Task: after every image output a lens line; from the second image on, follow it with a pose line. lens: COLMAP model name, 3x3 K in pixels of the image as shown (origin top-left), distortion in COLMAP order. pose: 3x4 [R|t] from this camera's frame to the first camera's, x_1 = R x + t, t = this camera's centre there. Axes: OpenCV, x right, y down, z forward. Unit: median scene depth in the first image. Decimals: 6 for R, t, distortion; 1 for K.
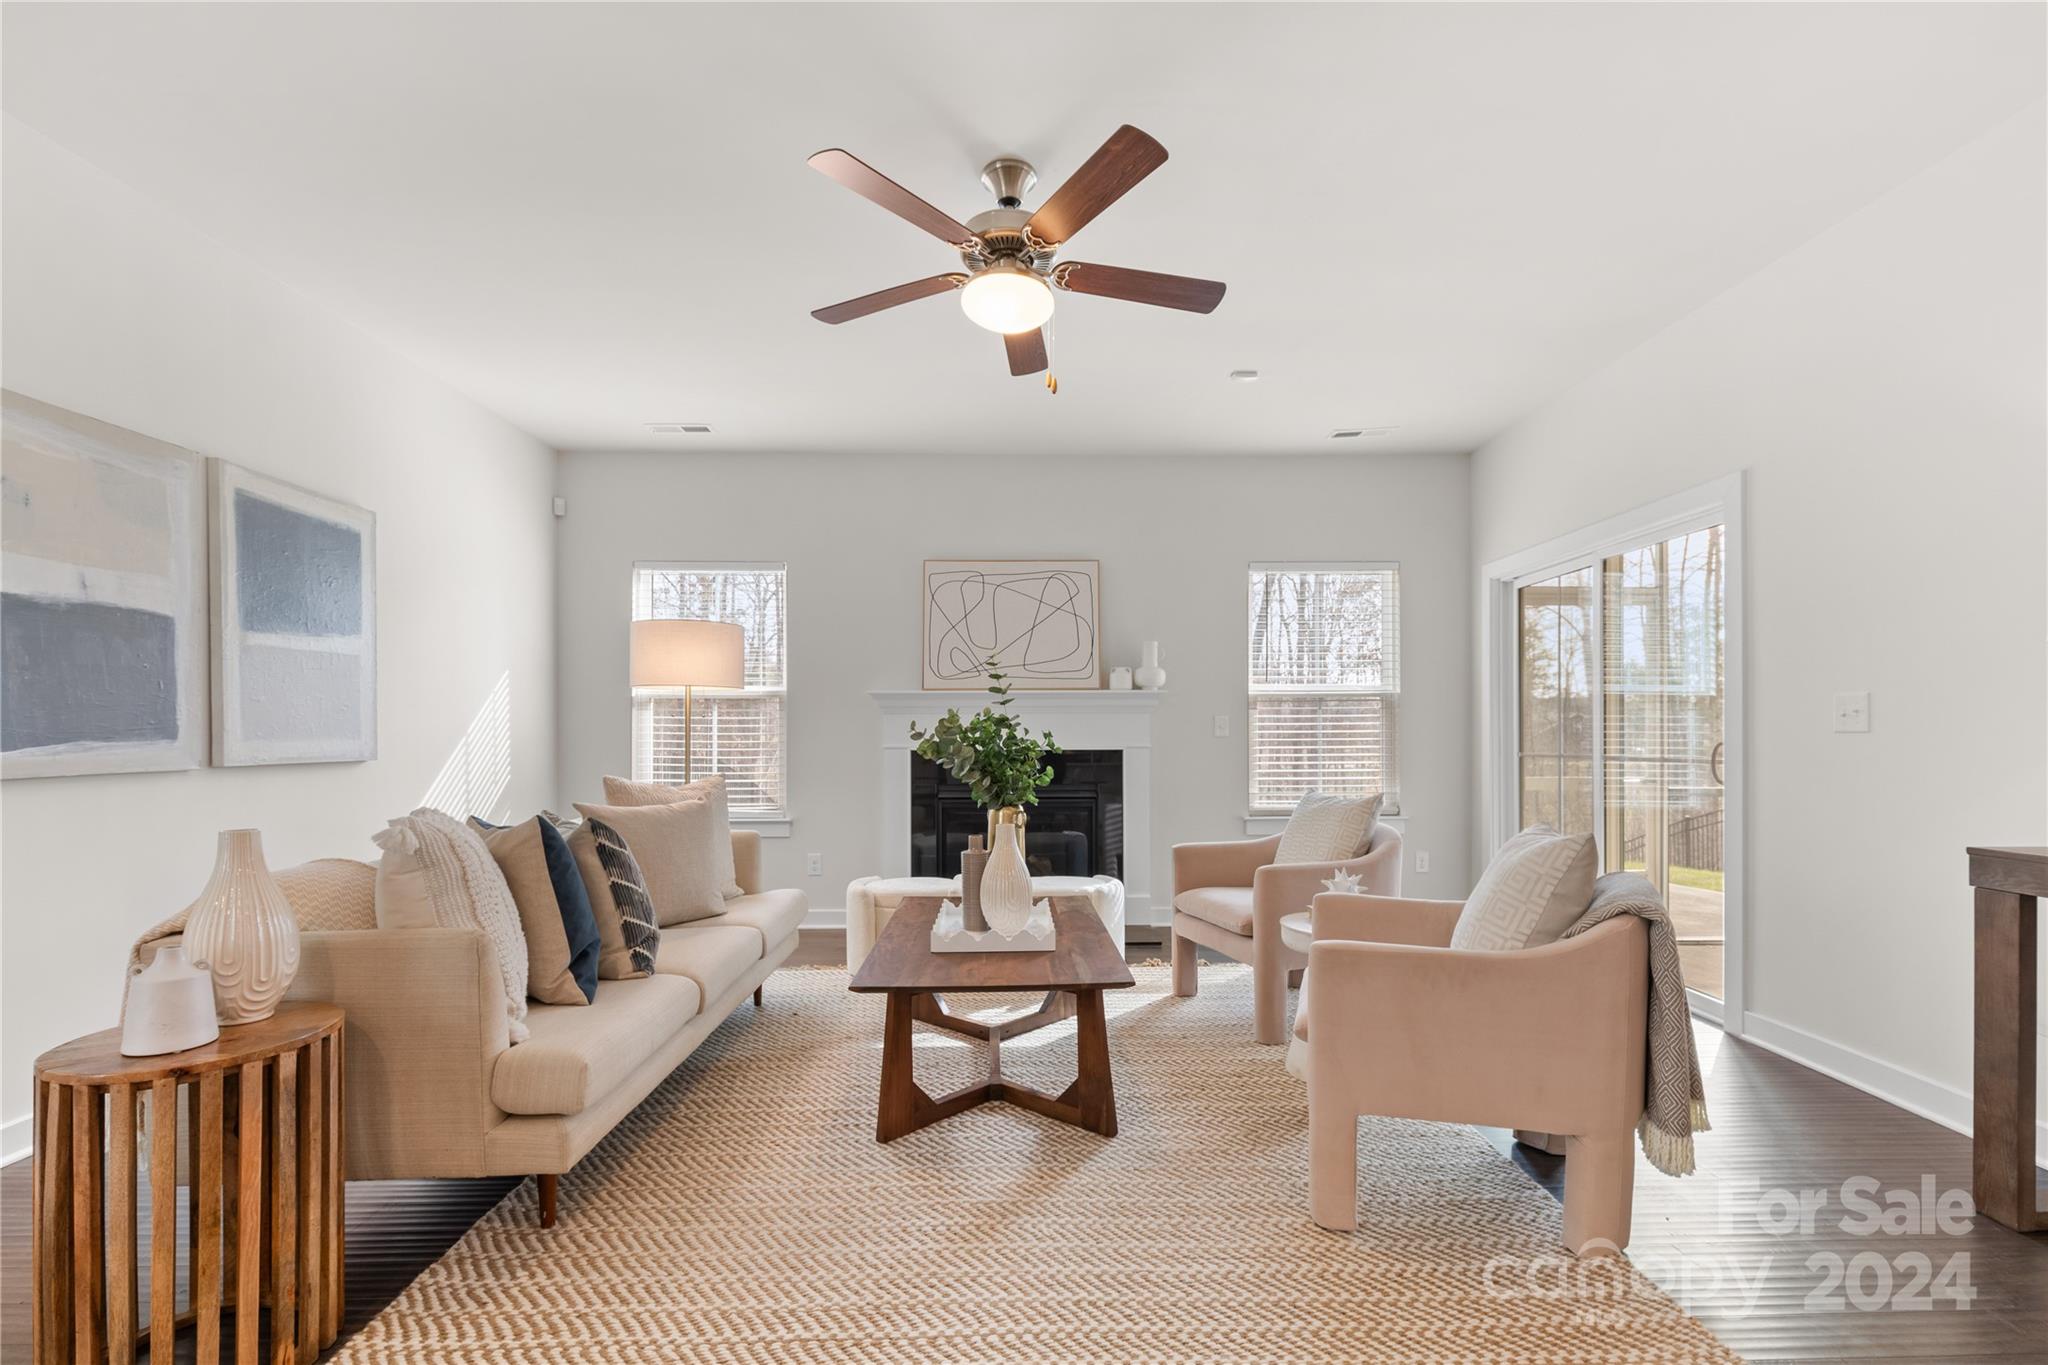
lens RADIAL K [[930.3, 0, 1007.1], [0, 930.3, 739.4], [0, 0, 1]] dist [-0.001607, 0.000811]
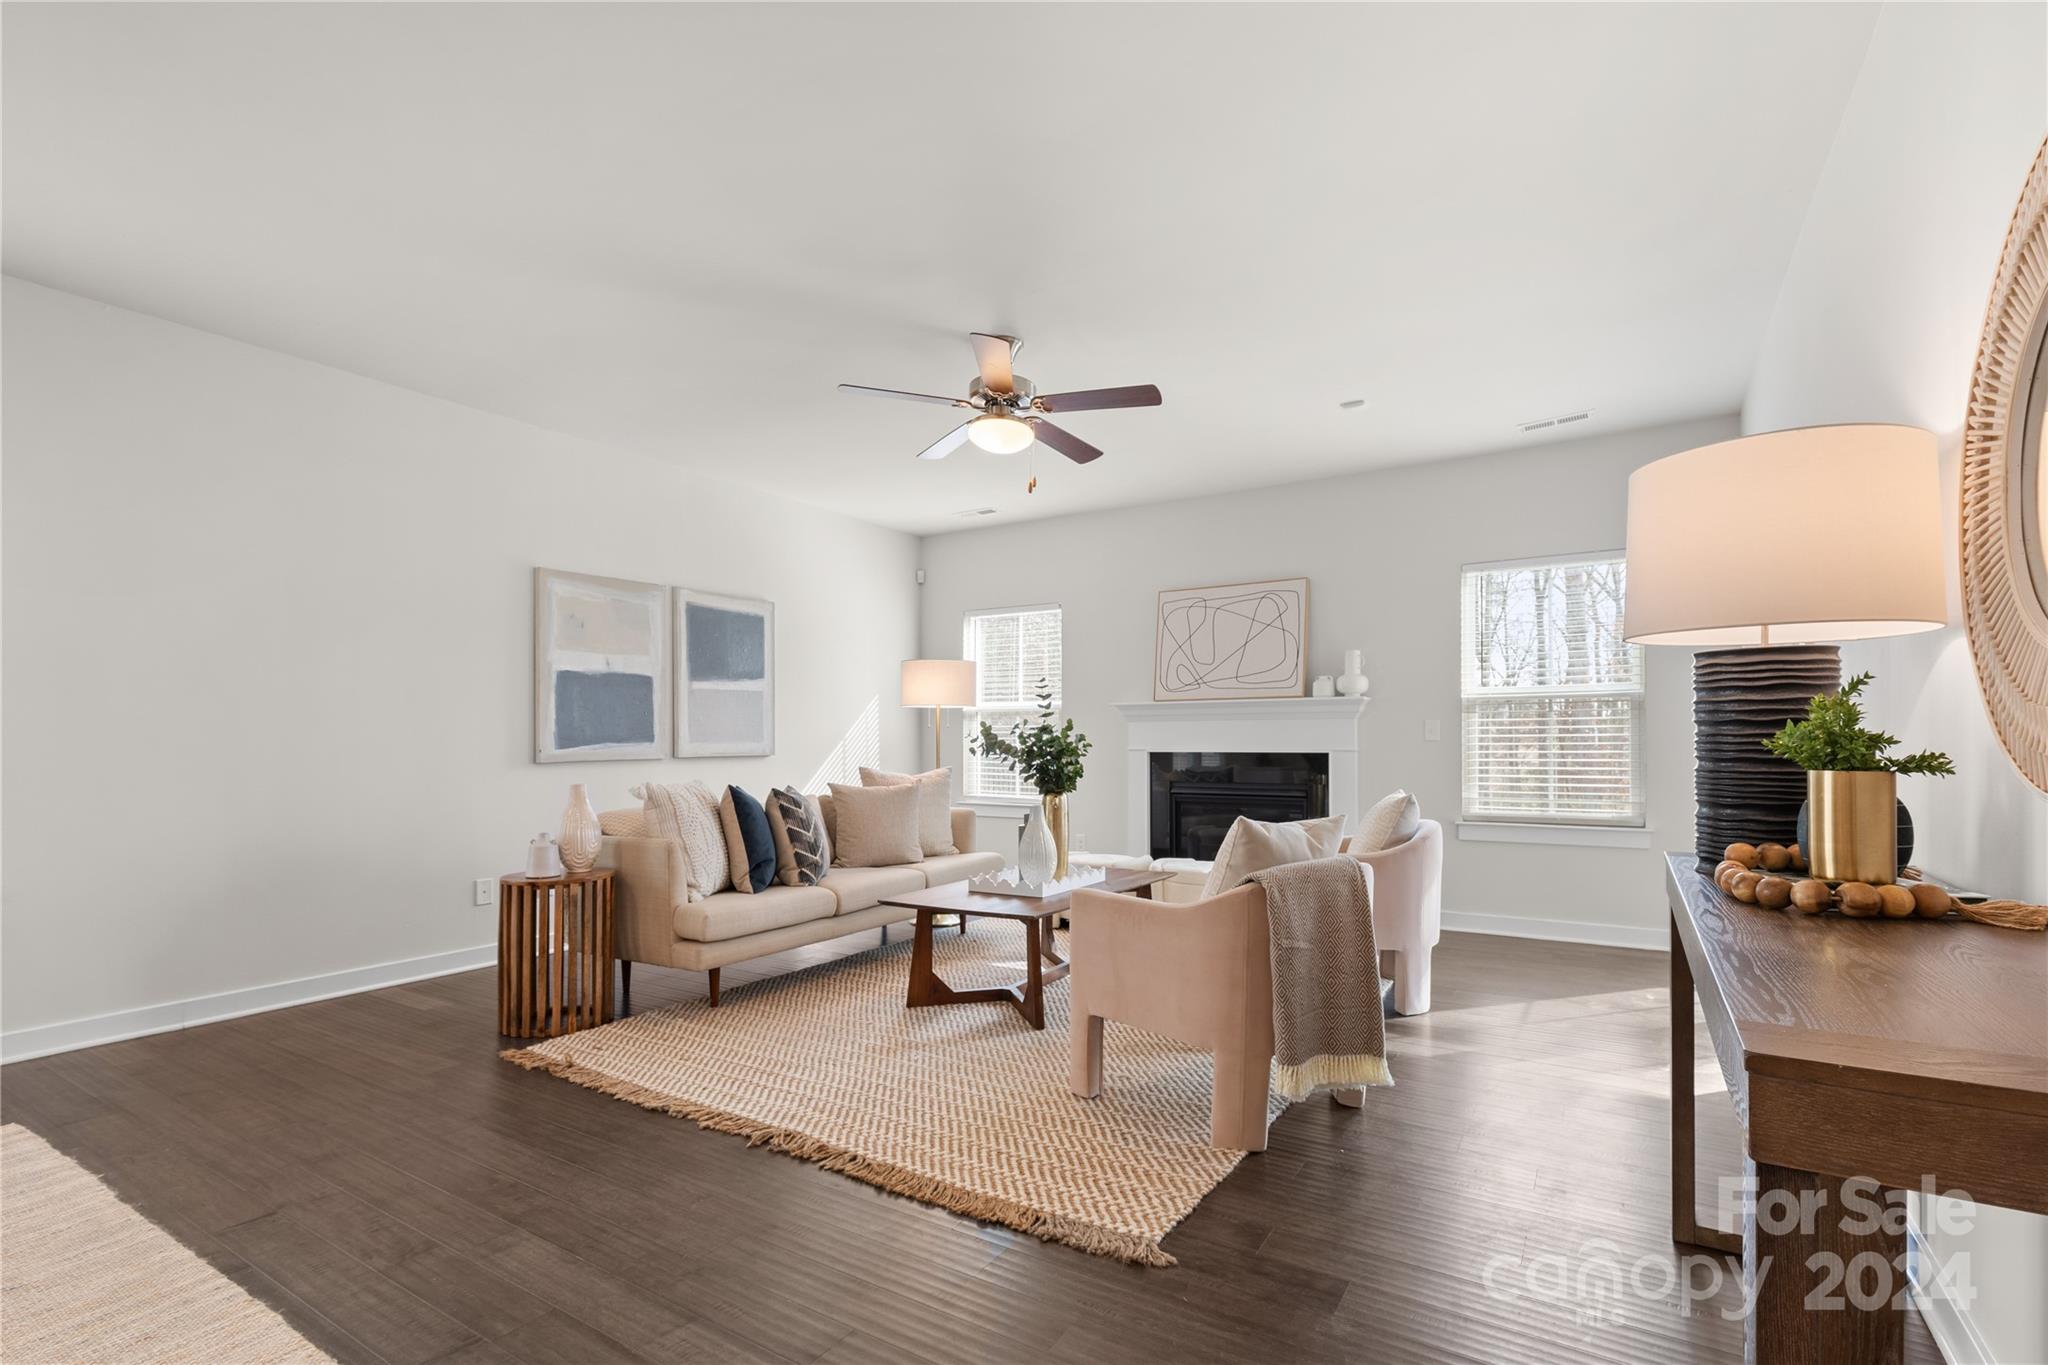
lens RADIAL K [[930.3, 0, 1035.8], [0, 930.3, 736.1], [0, 0, 1]] dist [-0.001607, 0.000811]
pose [[0.840963, -0.003344, -0.541082, 0.743672], [-0.000690, 0.999973, -0.007253, 0.000541], [0.541092, 0.006473, 0.840939, -0.146606]]
